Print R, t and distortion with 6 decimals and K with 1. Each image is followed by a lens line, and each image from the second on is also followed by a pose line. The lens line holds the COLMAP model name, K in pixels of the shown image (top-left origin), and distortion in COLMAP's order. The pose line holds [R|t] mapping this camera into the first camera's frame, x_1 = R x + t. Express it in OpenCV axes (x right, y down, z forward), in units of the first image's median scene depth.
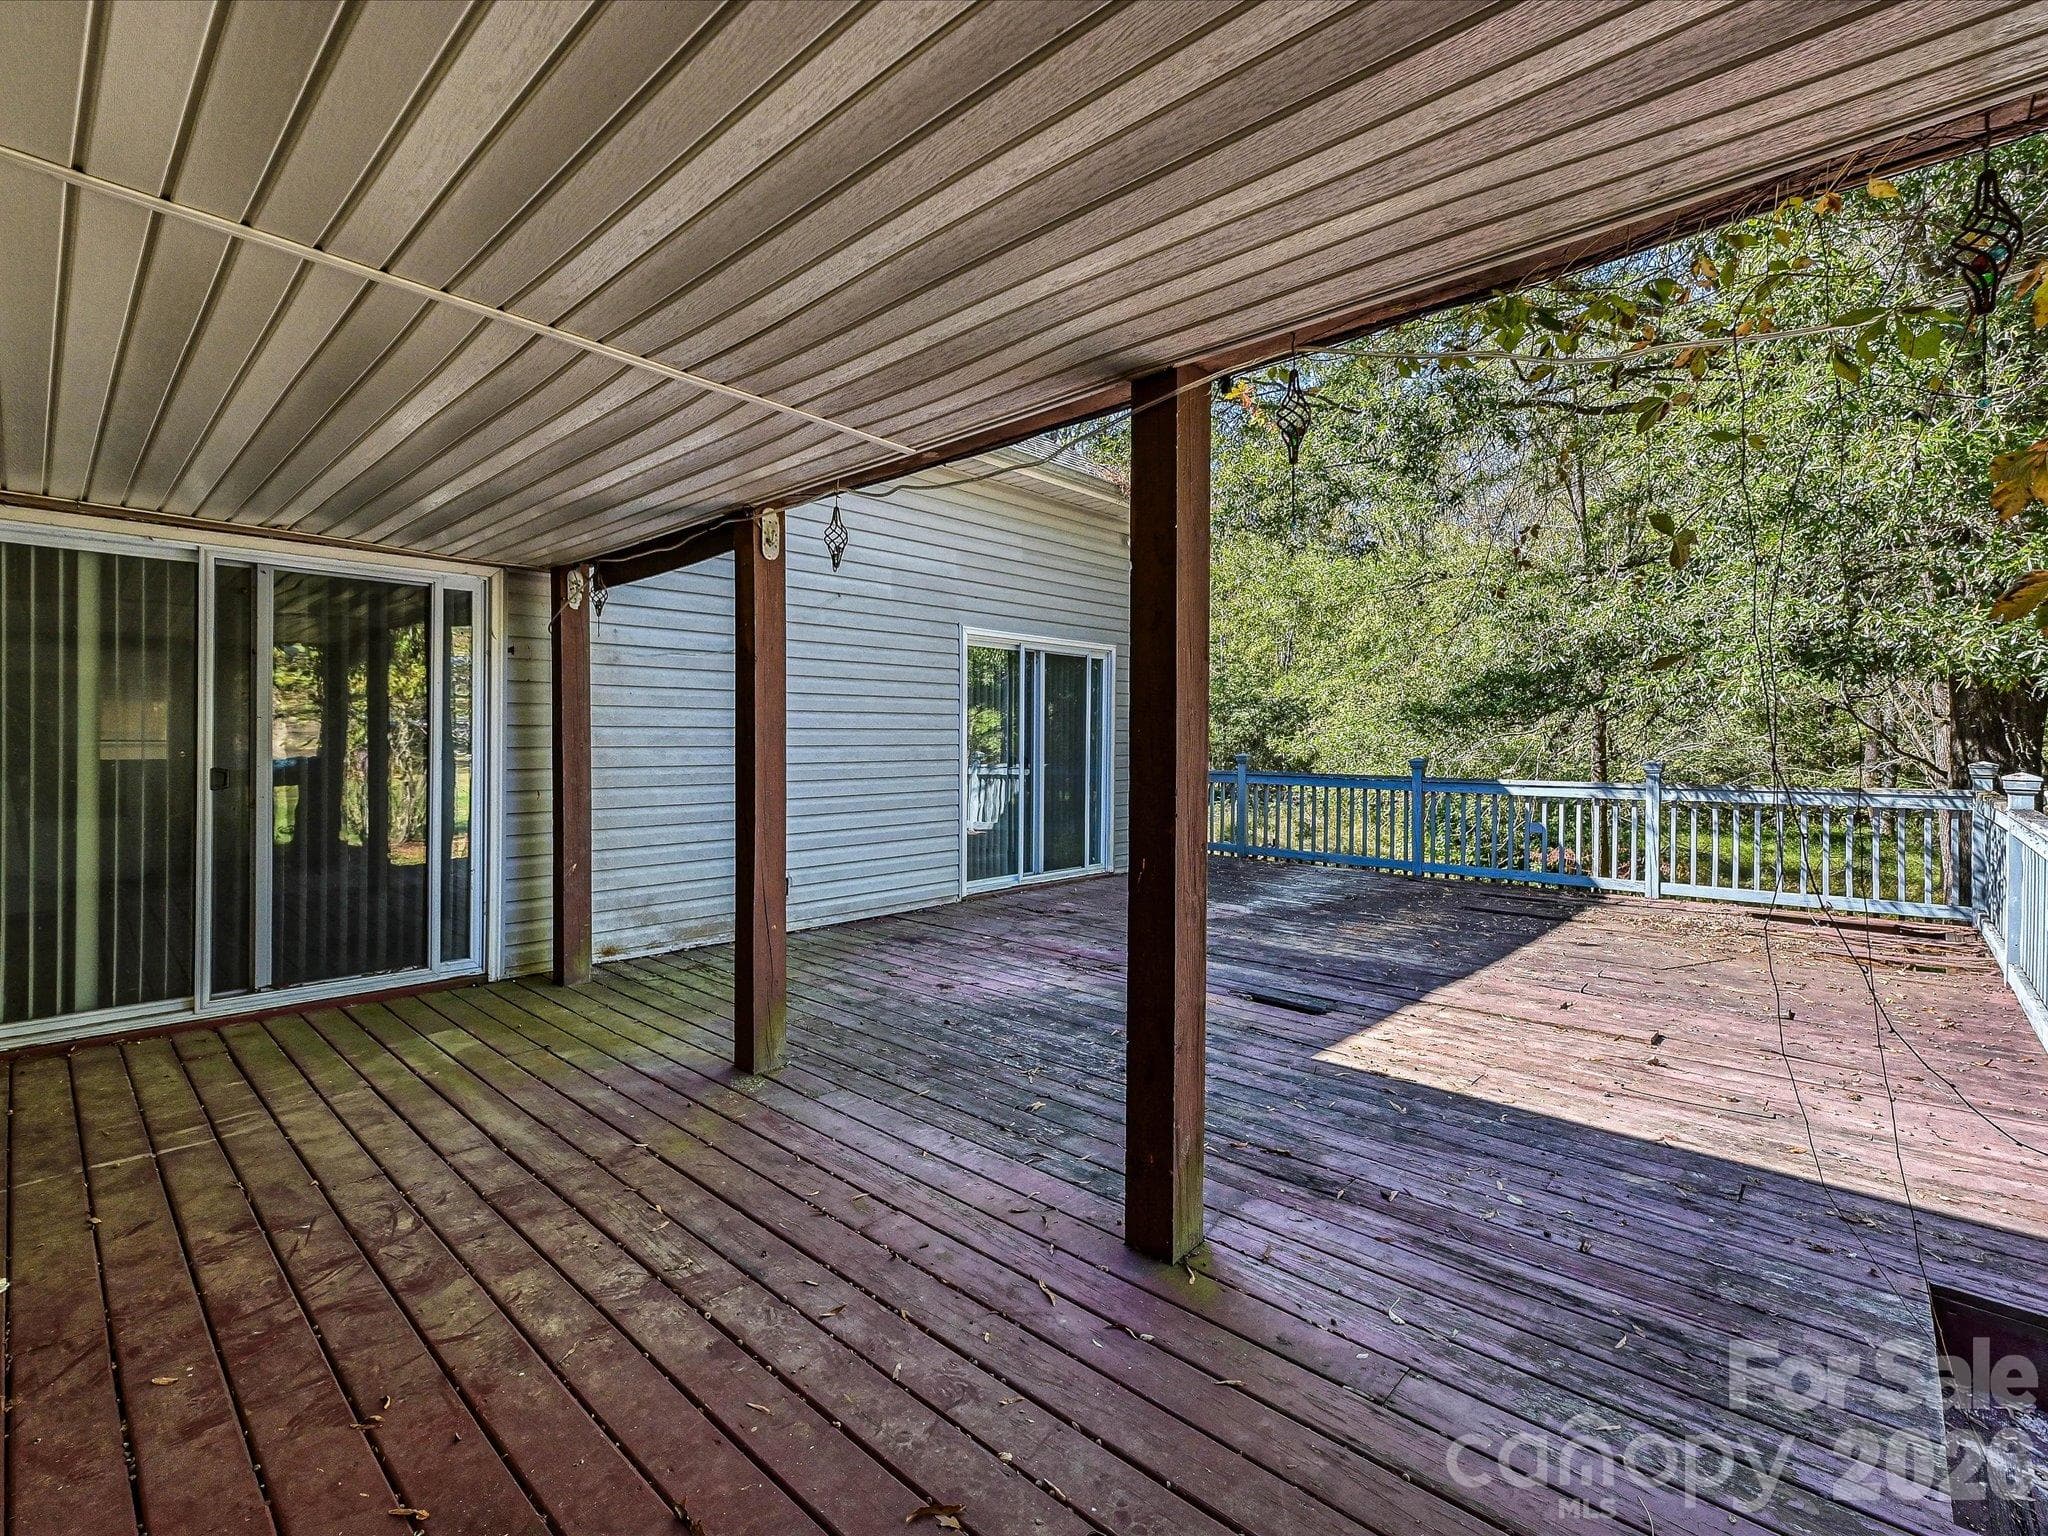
lens RADIAL K [[932.4, 0, 1020.4], [0, 932.4, 749.2], [0, 0, 1]] dist [0.002539, 0.000992]
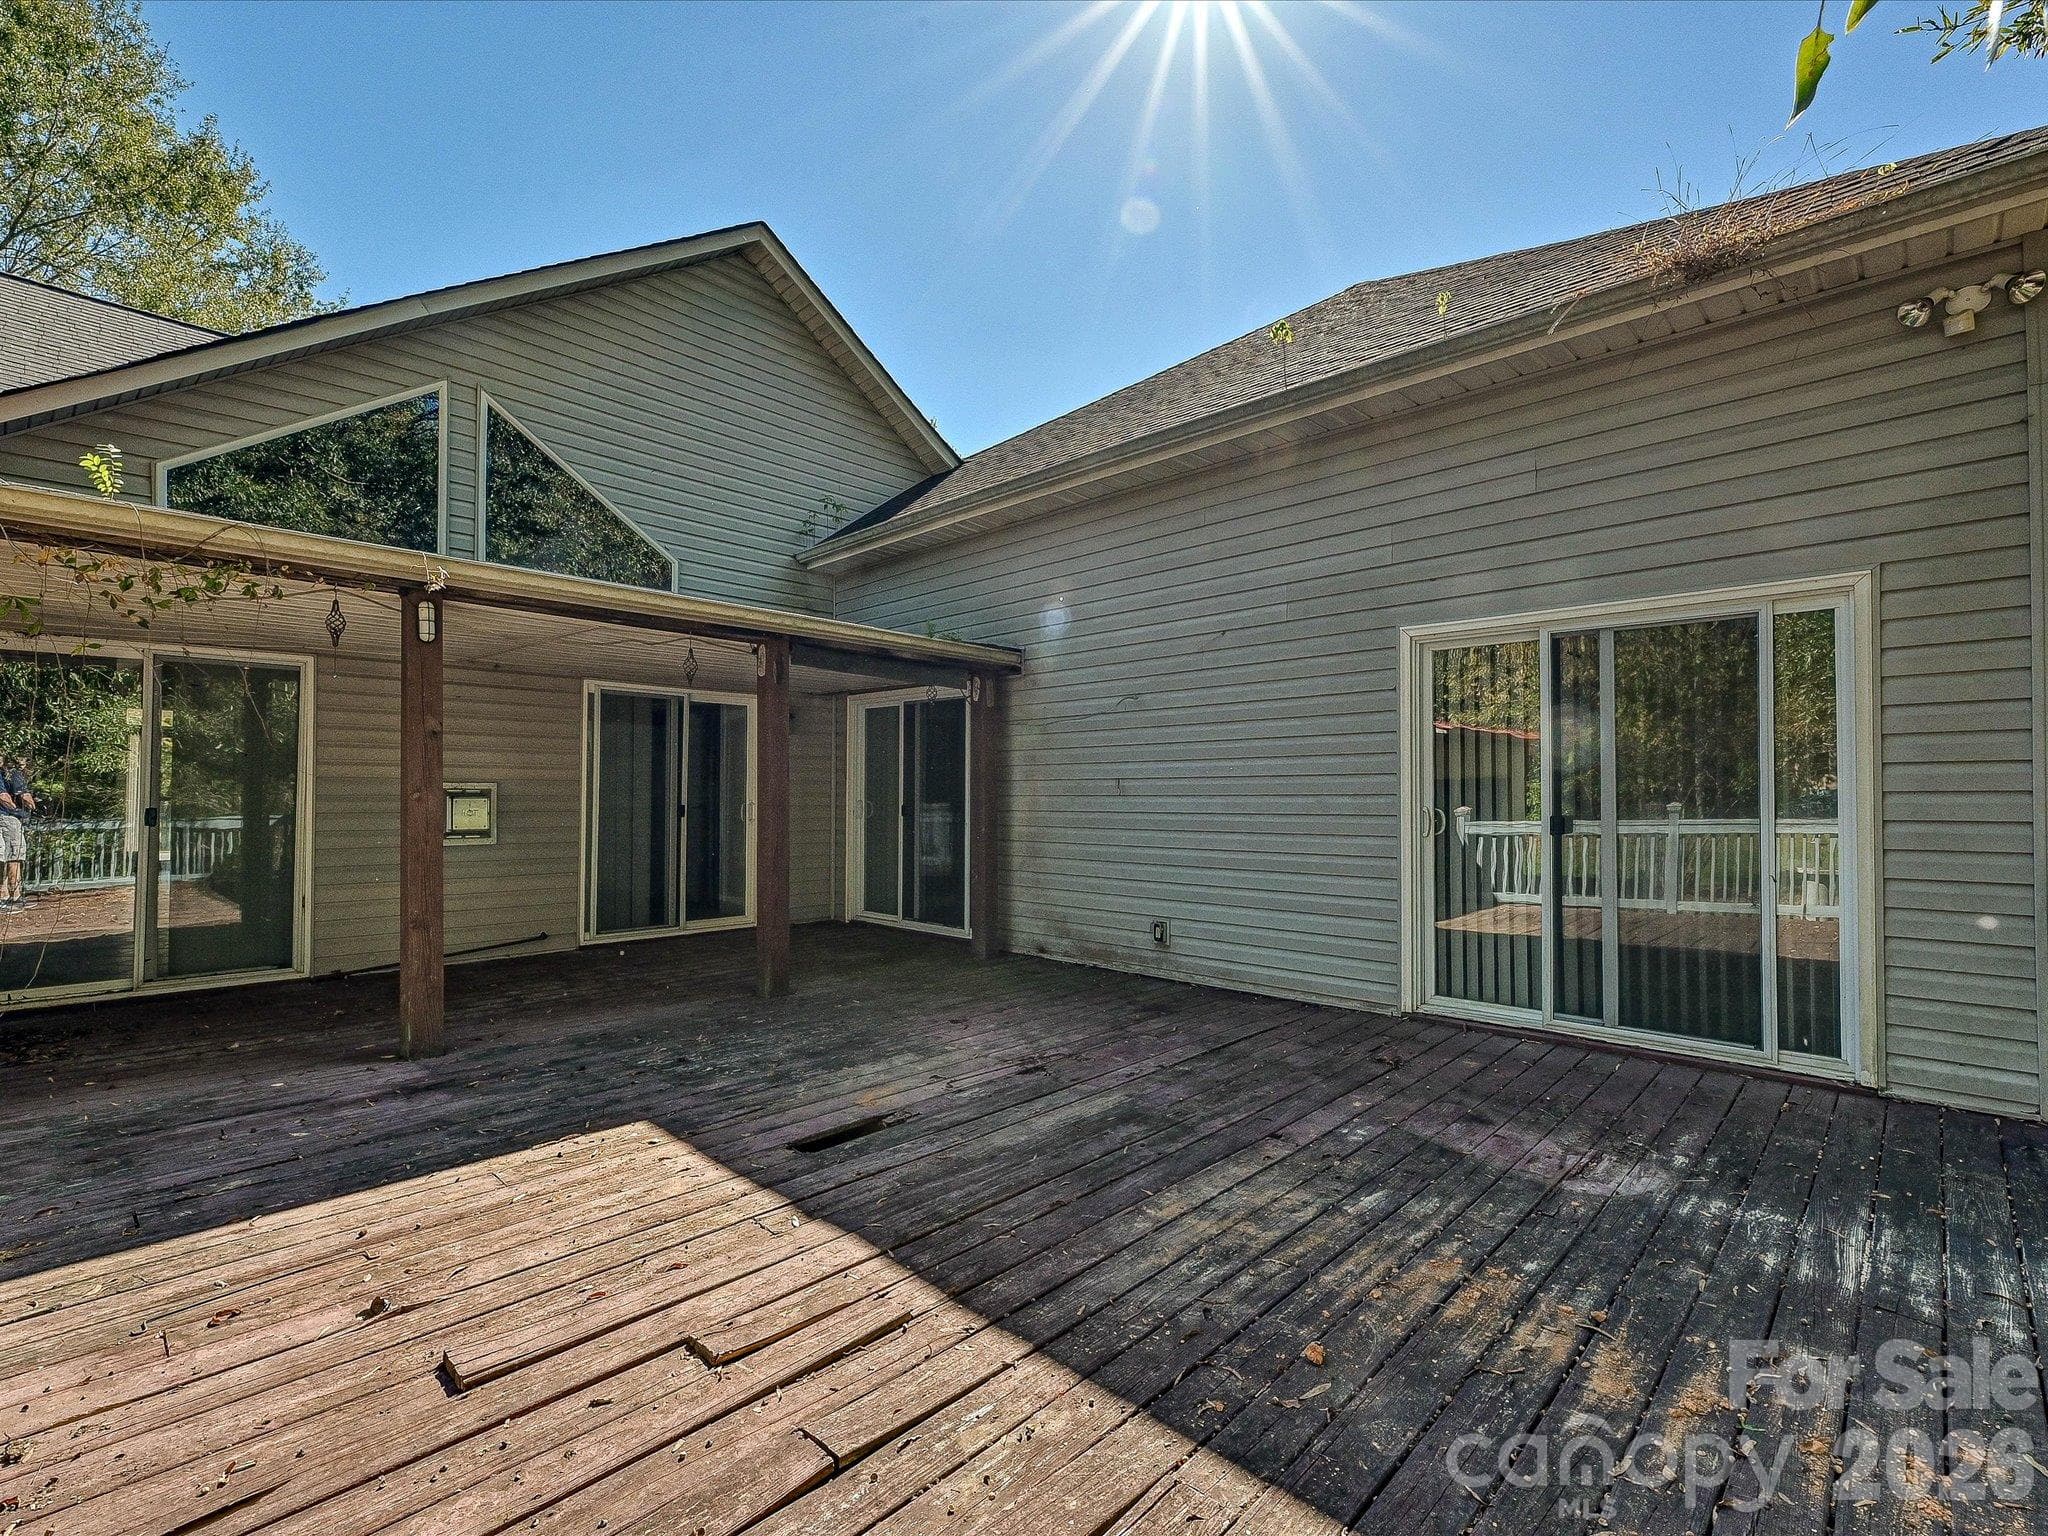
lens RADIAL K [[932.4, 0, 1020.5], [0, 932.4, 774.6], [0, 0, 1]] dist [0.002539, 0.000992]
pose [[-0.022711, -0.024071, -0.999452, 1.377508], [-0.009704, 0.999668, -0.023856, -0.001275], [0.999695, 0.009157, -0.022937, 1.532066]]
